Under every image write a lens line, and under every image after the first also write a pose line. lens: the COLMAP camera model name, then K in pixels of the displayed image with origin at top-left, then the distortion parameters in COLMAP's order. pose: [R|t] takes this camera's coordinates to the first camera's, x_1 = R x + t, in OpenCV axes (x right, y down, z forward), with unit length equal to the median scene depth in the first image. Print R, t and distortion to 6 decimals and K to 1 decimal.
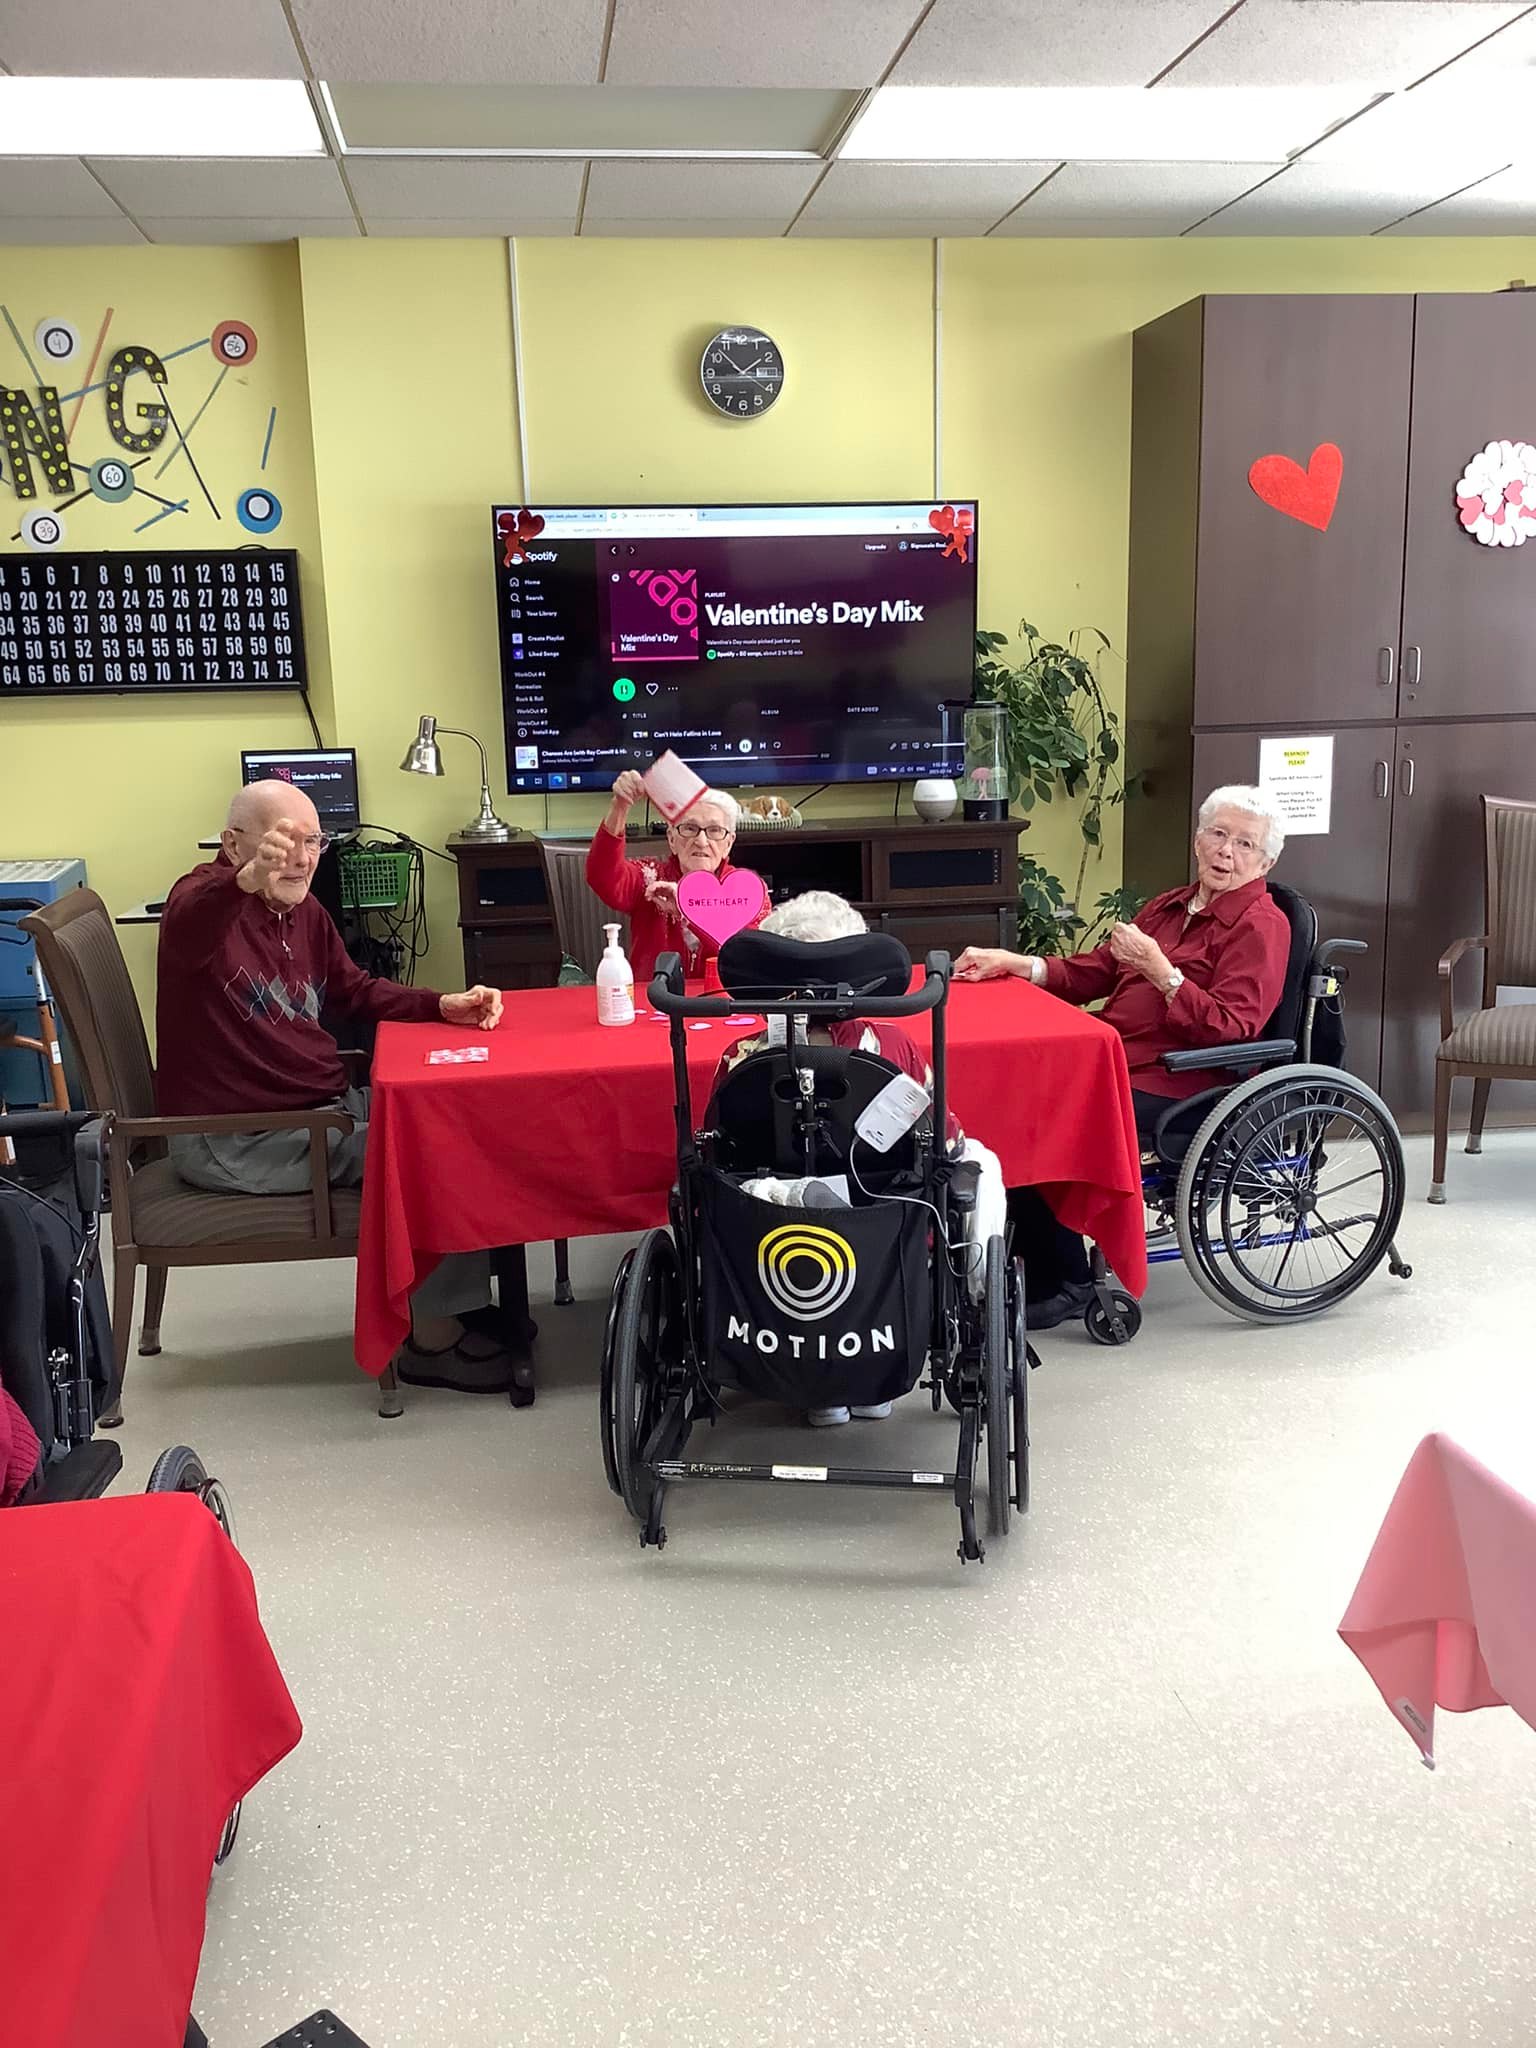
lens RADIAL K [[1888.3, 0, 768.0], [0, 1888.3, 1024.0], [0, 0, 1]] dist [0.151058, -0.287332]
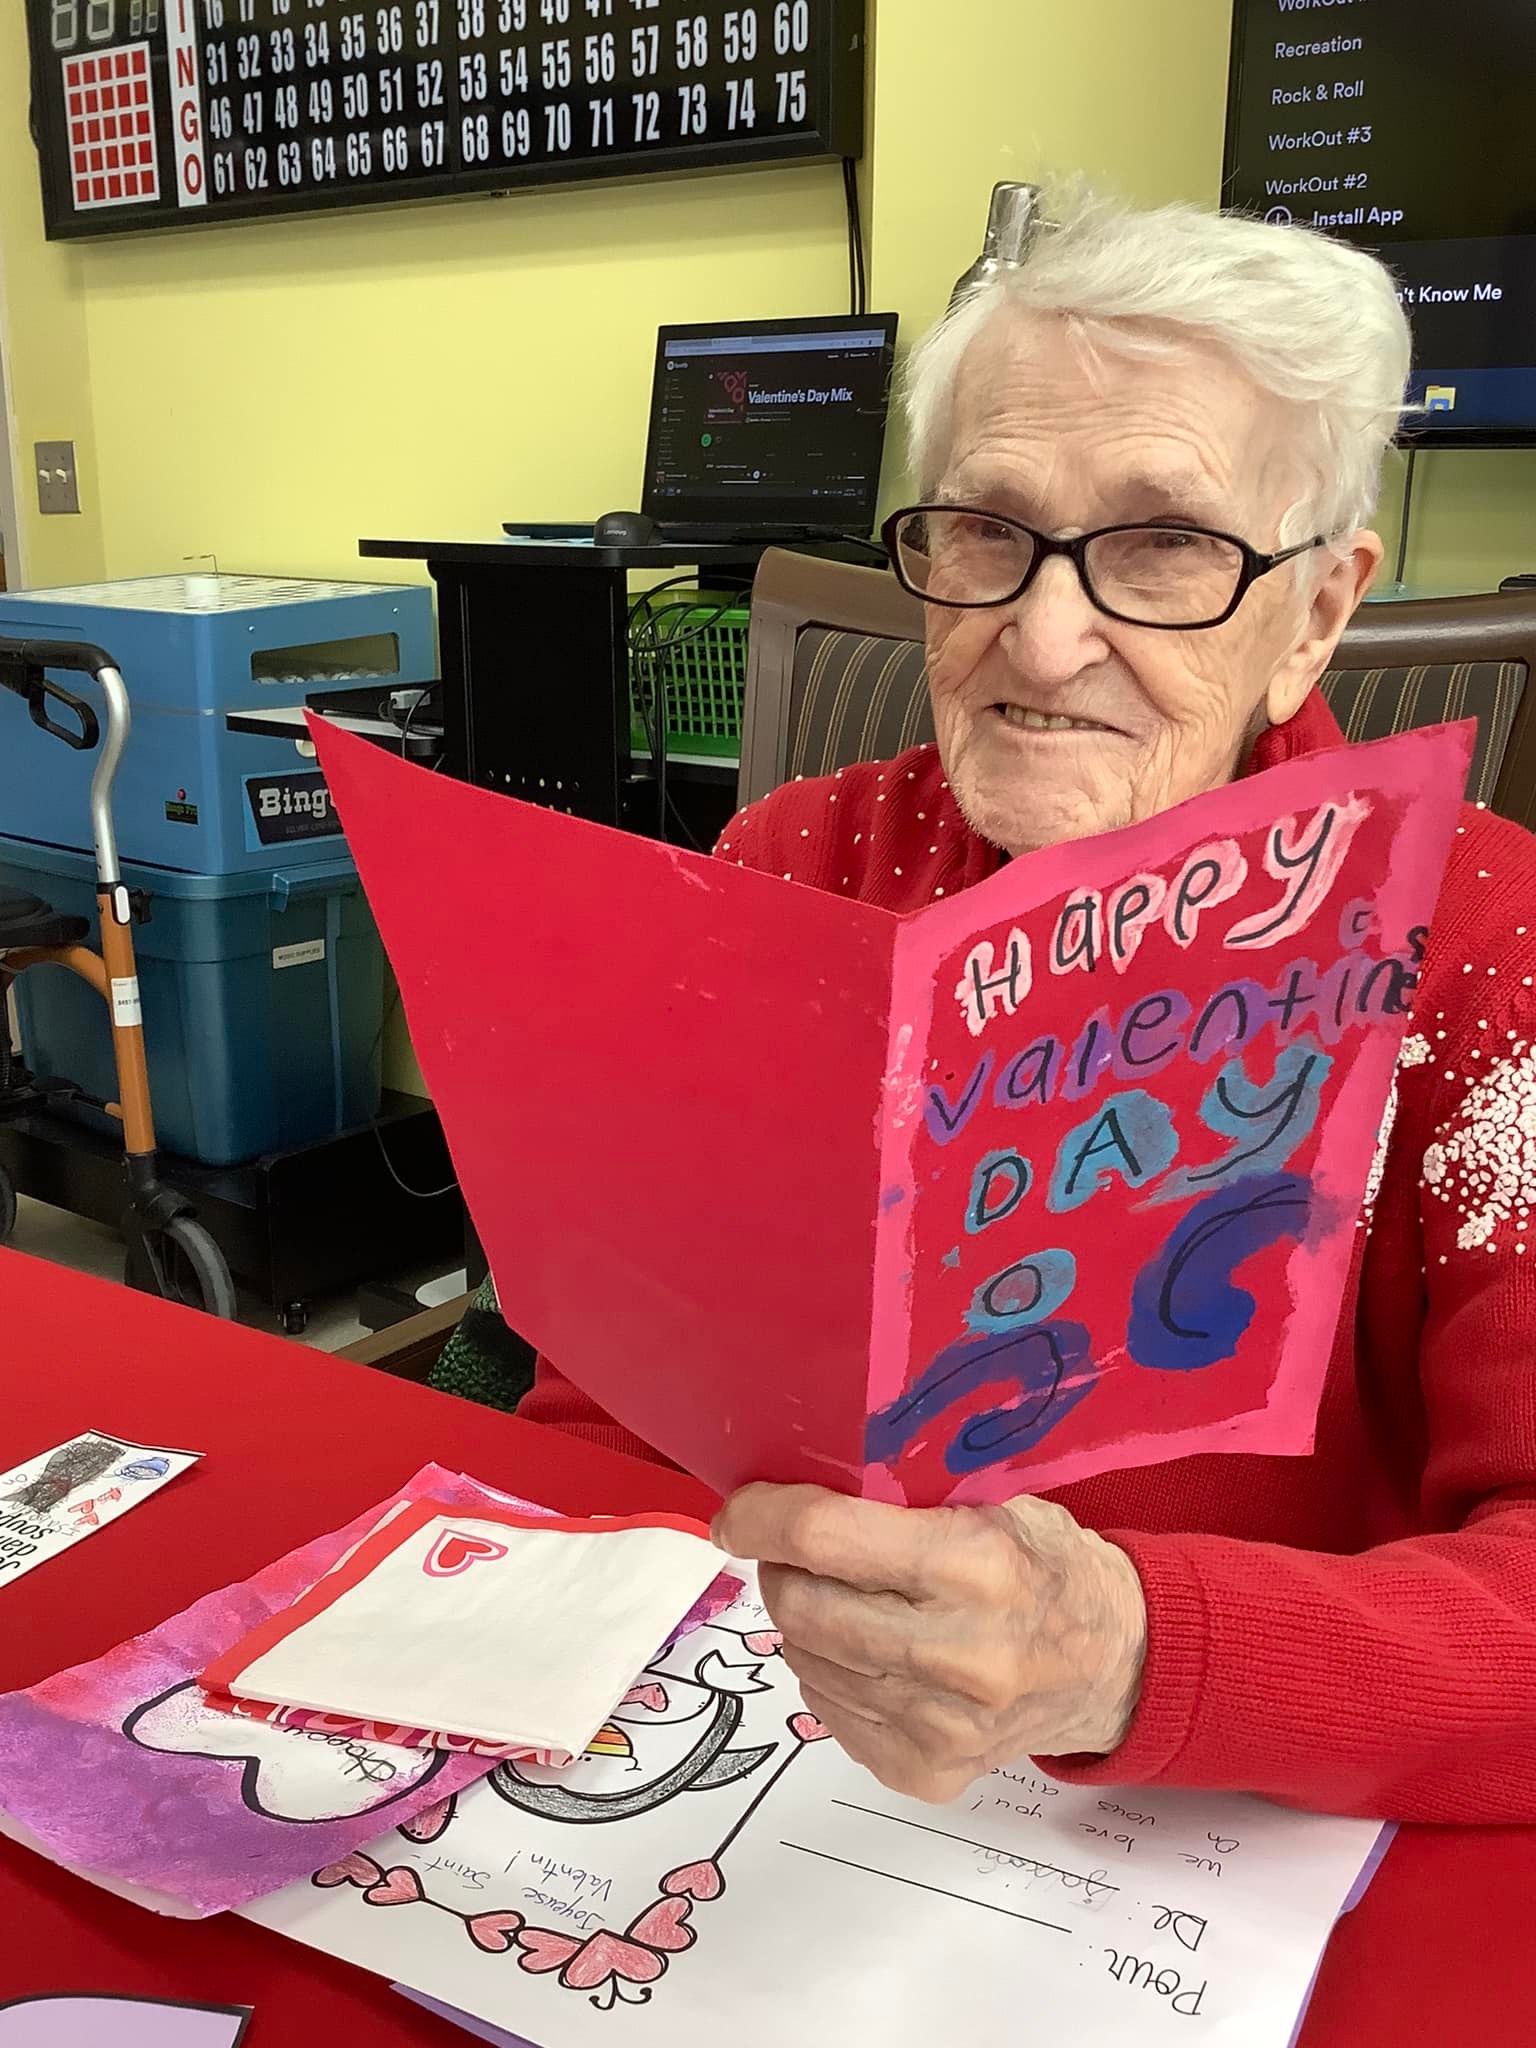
lens RADIAL K [[1888.3, 0, 768.0], [0, 1888.3, 1024.0], [0, 0, 1]] dist [0.151058, -0.287332]
pose [[0.719828, 0.223227, -0.657280, 0.030741], [-0.150375, 0.974543, 0.166291, -0.072327], [0.677668, -0.020863, 0.735072, 0.725530]]
